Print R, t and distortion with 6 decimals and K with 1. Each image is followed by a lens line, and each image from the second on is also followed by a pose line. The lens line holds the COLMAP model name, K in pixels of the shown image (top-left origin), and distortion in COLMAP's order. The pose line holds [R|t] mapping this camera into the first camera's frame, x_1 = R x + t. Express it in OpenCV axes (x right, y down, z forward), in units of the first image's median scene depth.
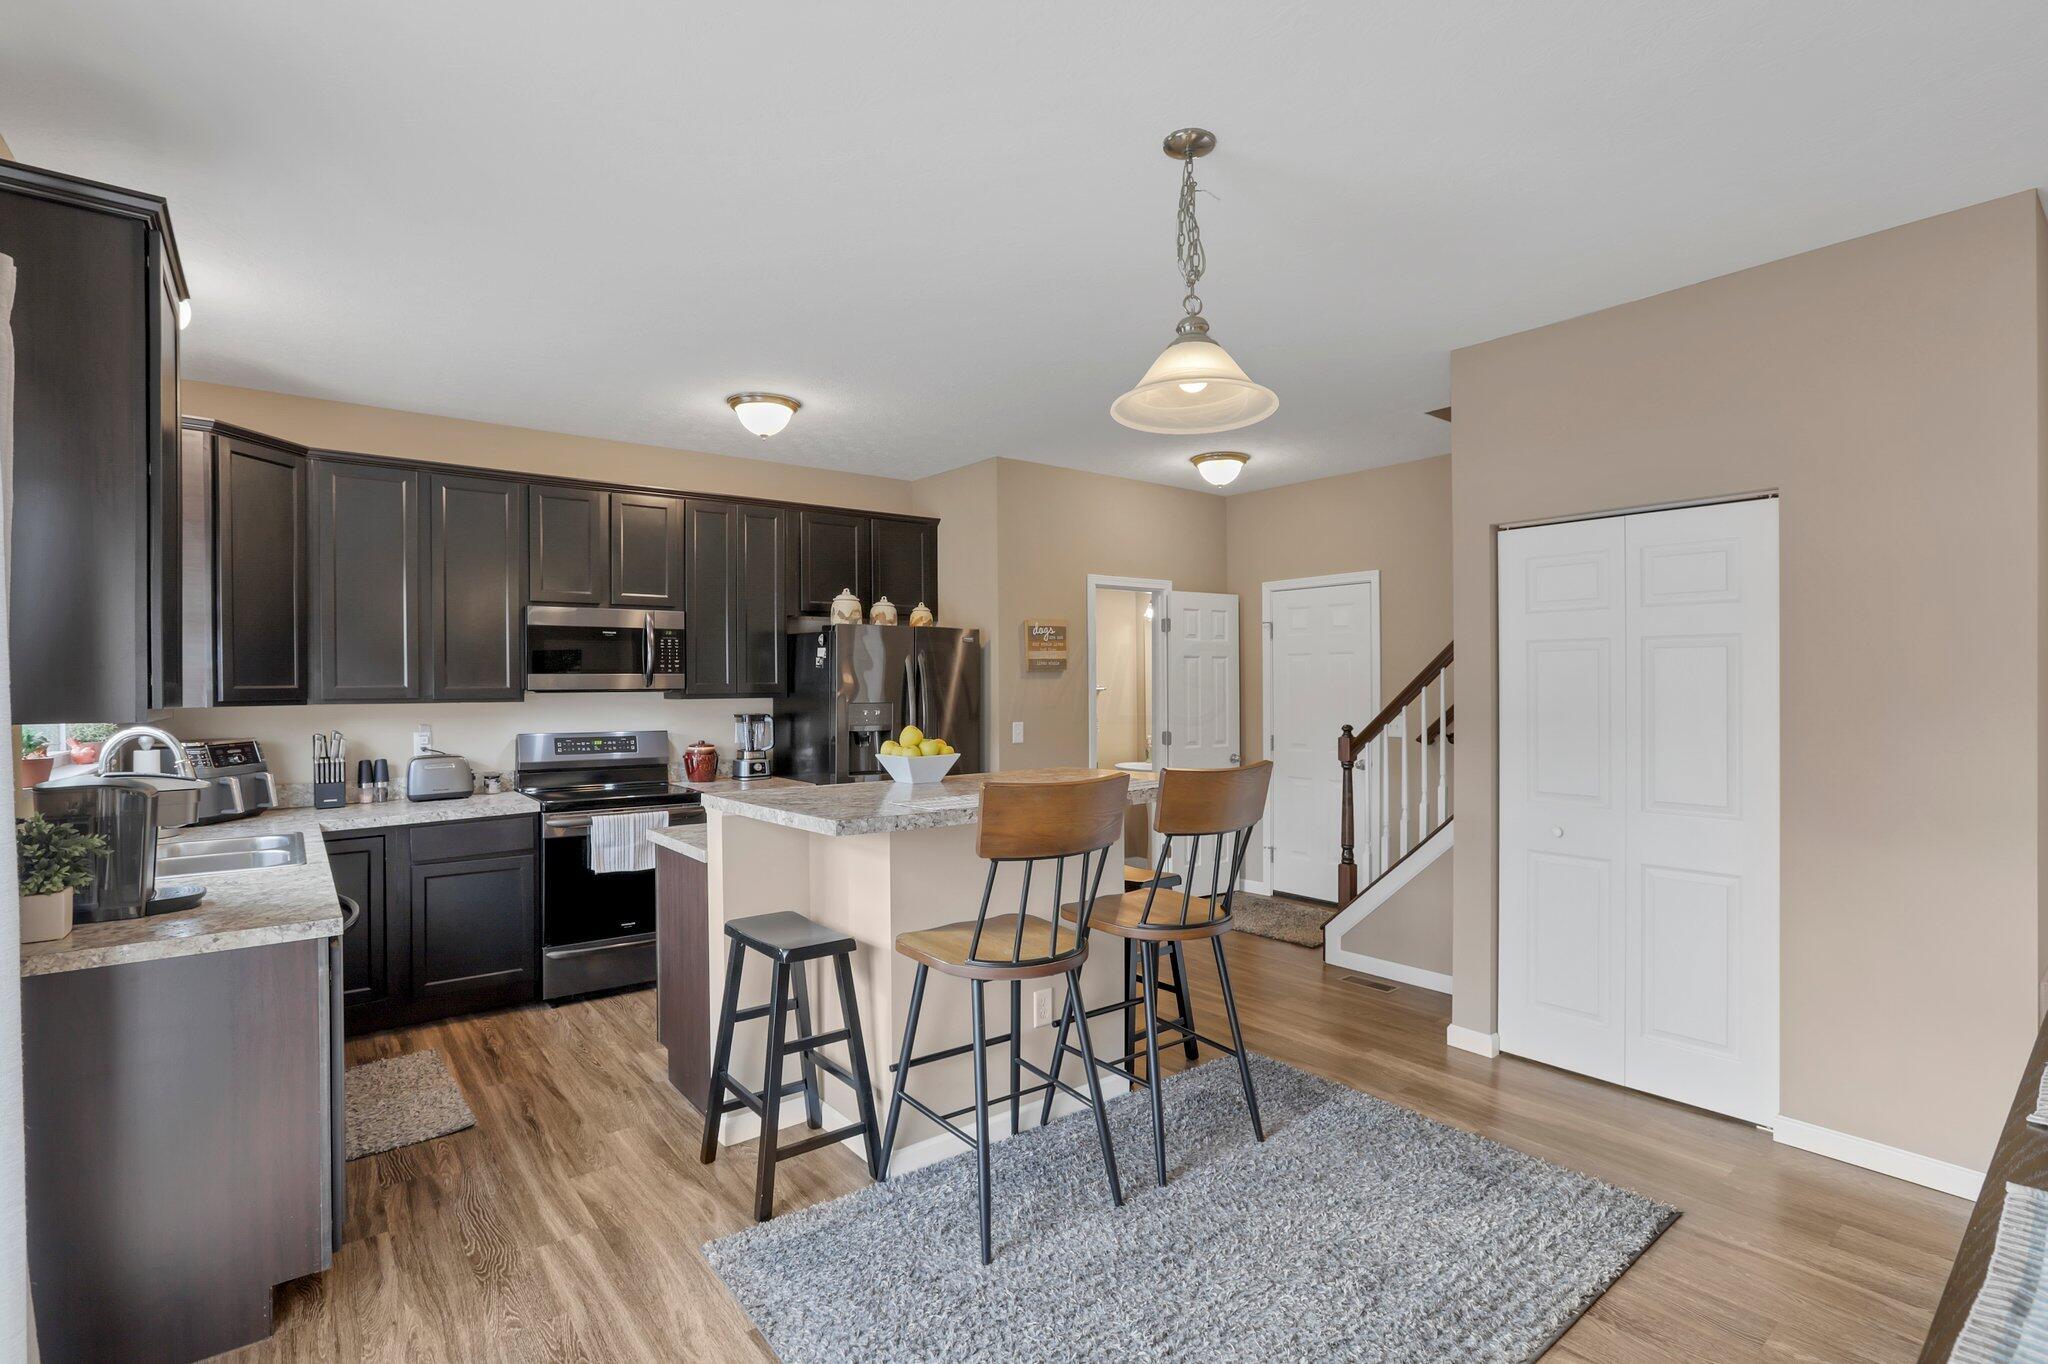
lens RADIAL K [[982.5, 0, 999.6], [0, 982.5, 695.0], [0, 0, 1]] dist [-0.046649, 0.013747]
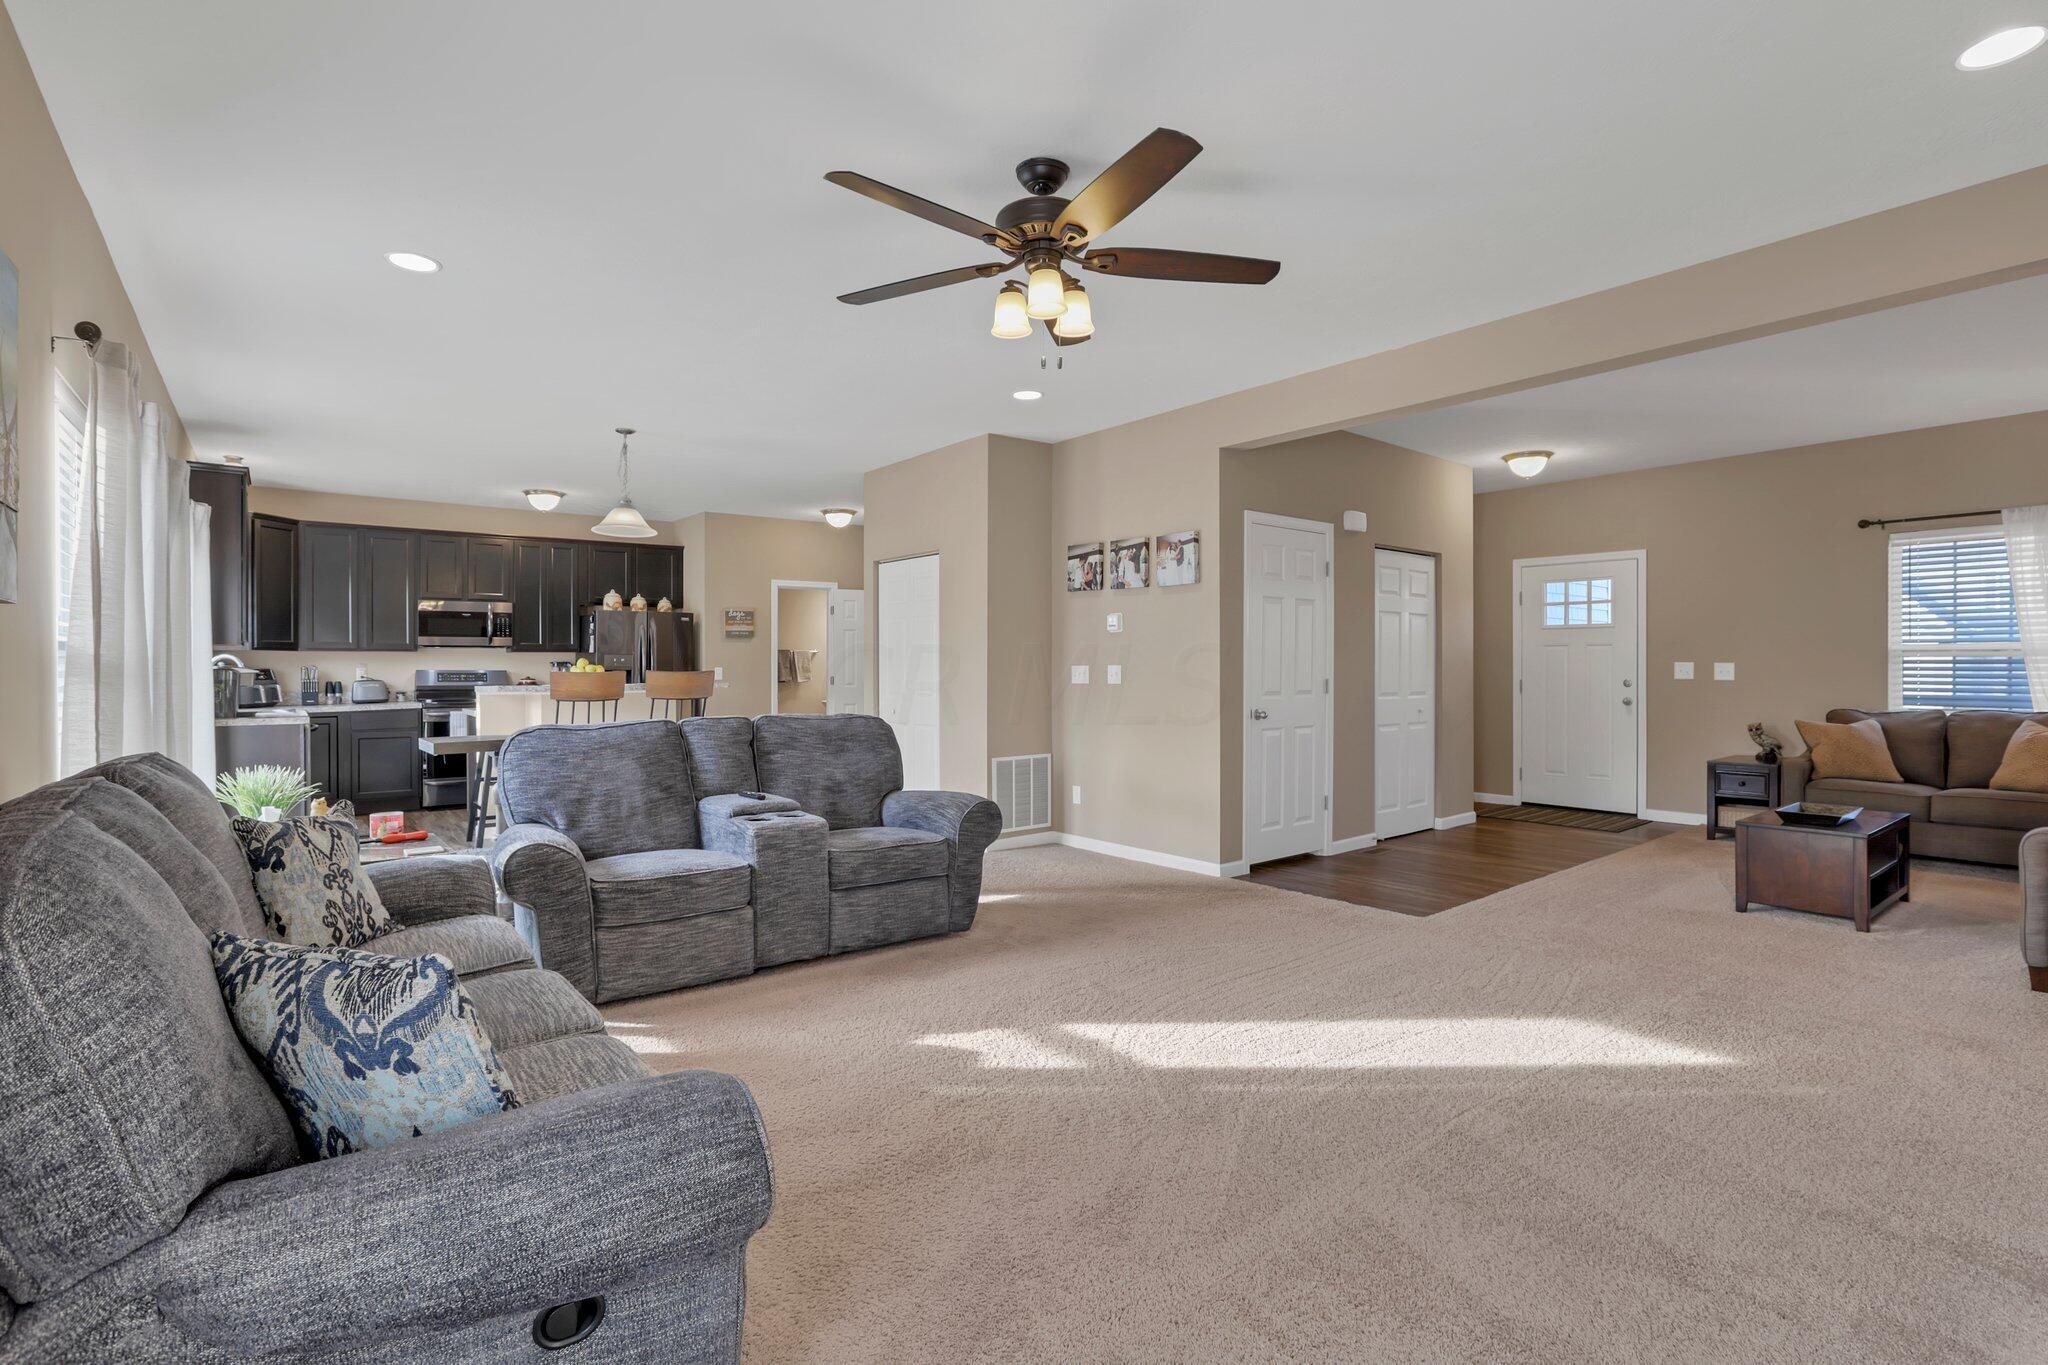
lens RADIAL K [[982.5, 0, 1043.7], [0, 982.5, 672.8], [0, 0, 1]] dist [-0.046649, 0.013747]
pose [[0.999416, 0.000262, 0.034163, 0.629642], [-0.000086, 0.999987, -0.005155, 0.055215], [-0.034164, 0.005149, 0.999403, -0.865815]]
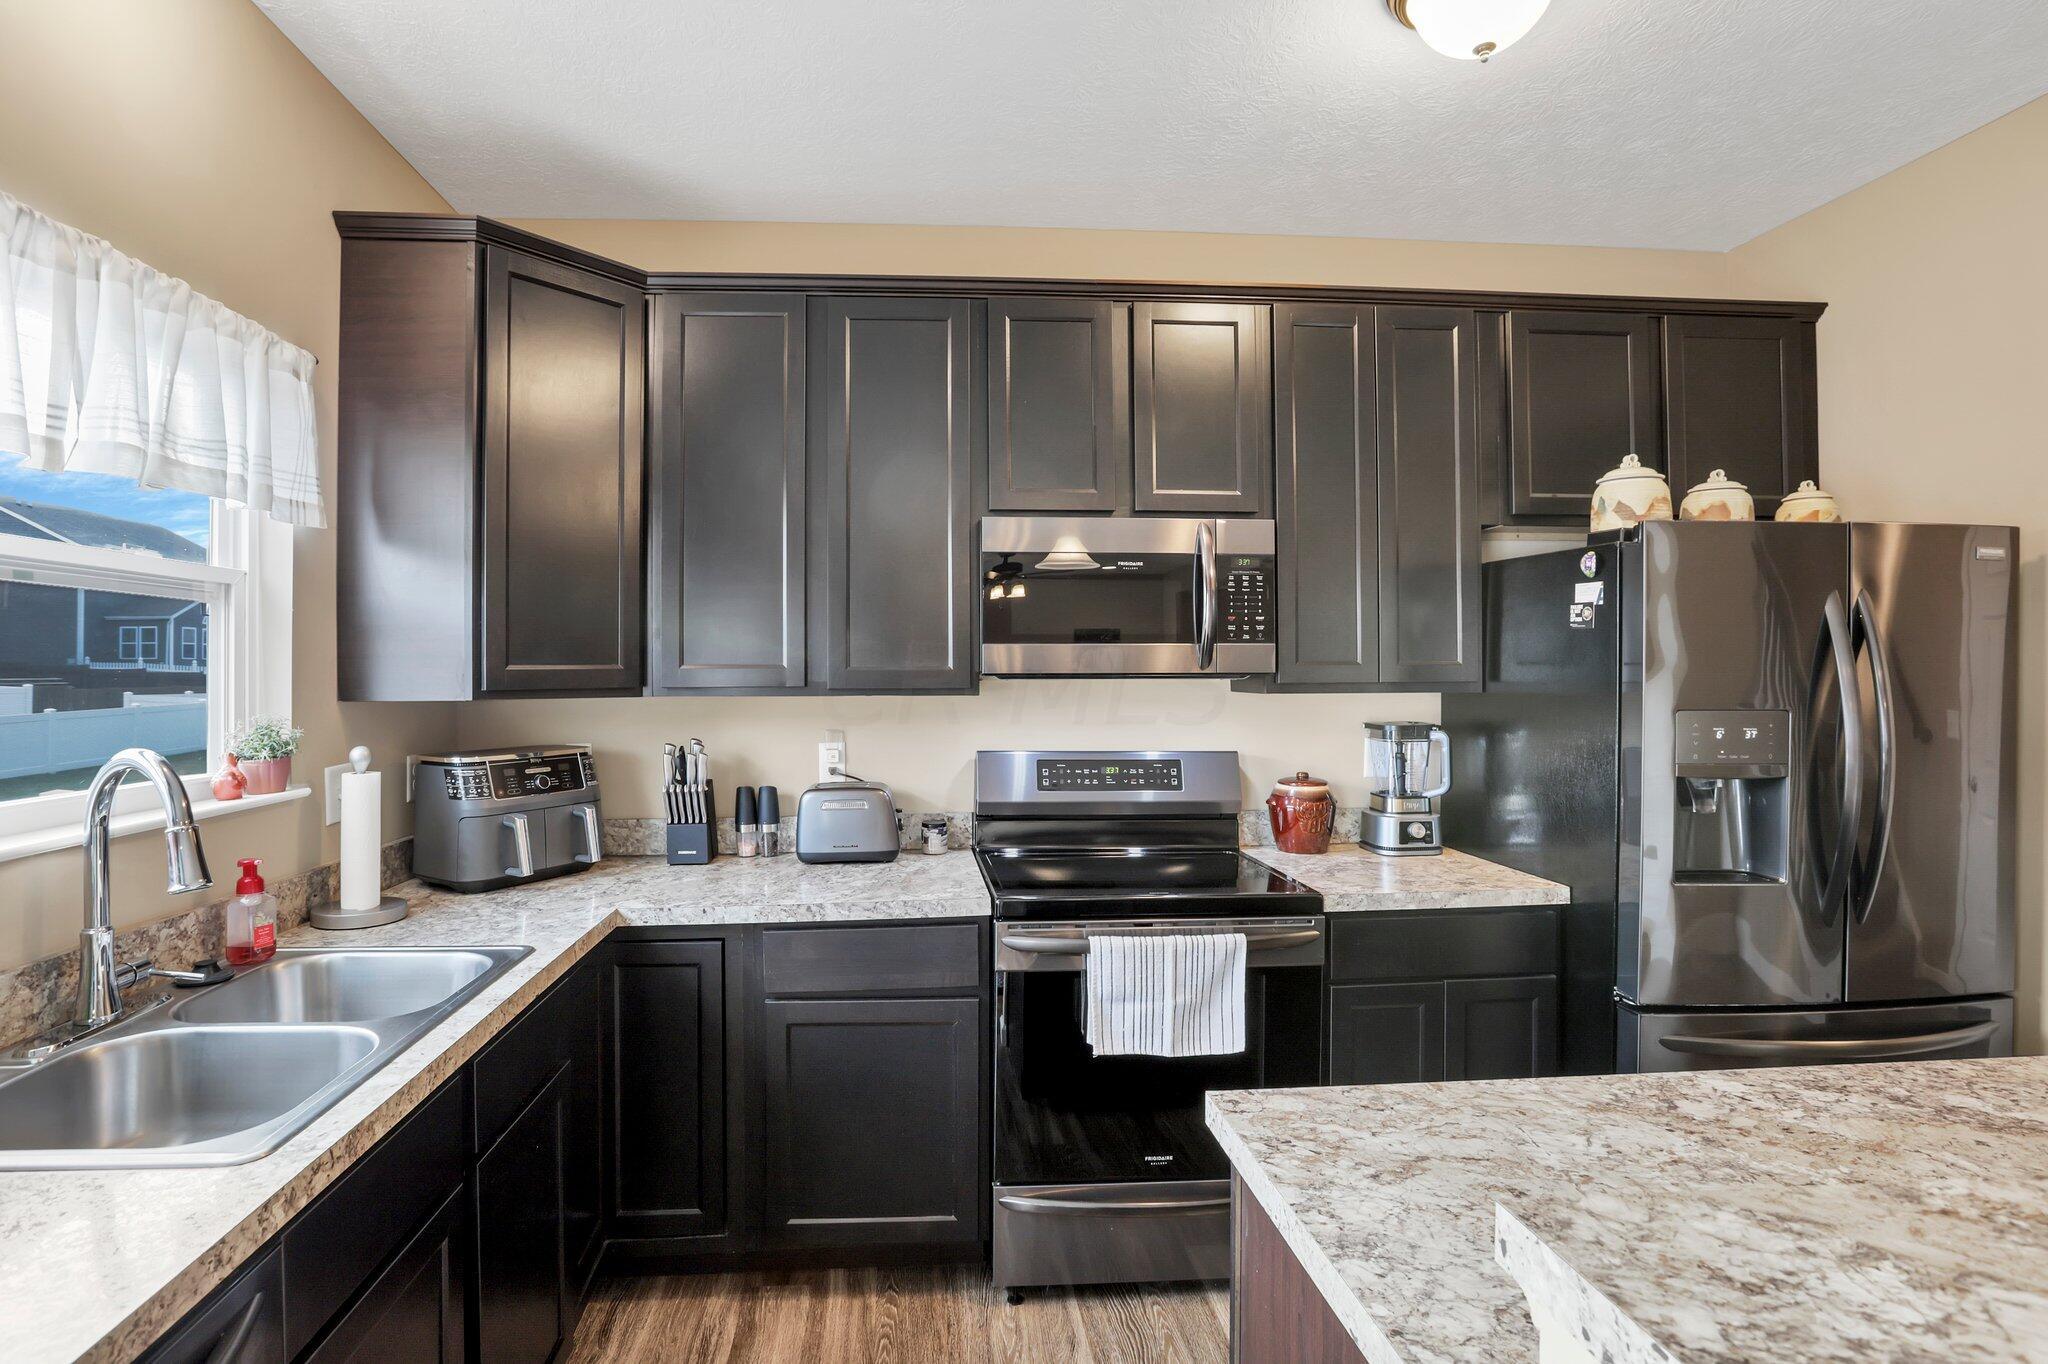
lens RADIAL K [[982.5, 0, 921.8], [0, 982.5, 654.1], [0, 0, 1]] dist [-0.046649, 0.013747]
pose [[0.815330, -0.003858, -0.578984, -0.189991], [-0.009296, 0.999762, -0.019752, -0.004936], [0.578922, 0.021487, 0.815100, 0.513893]]
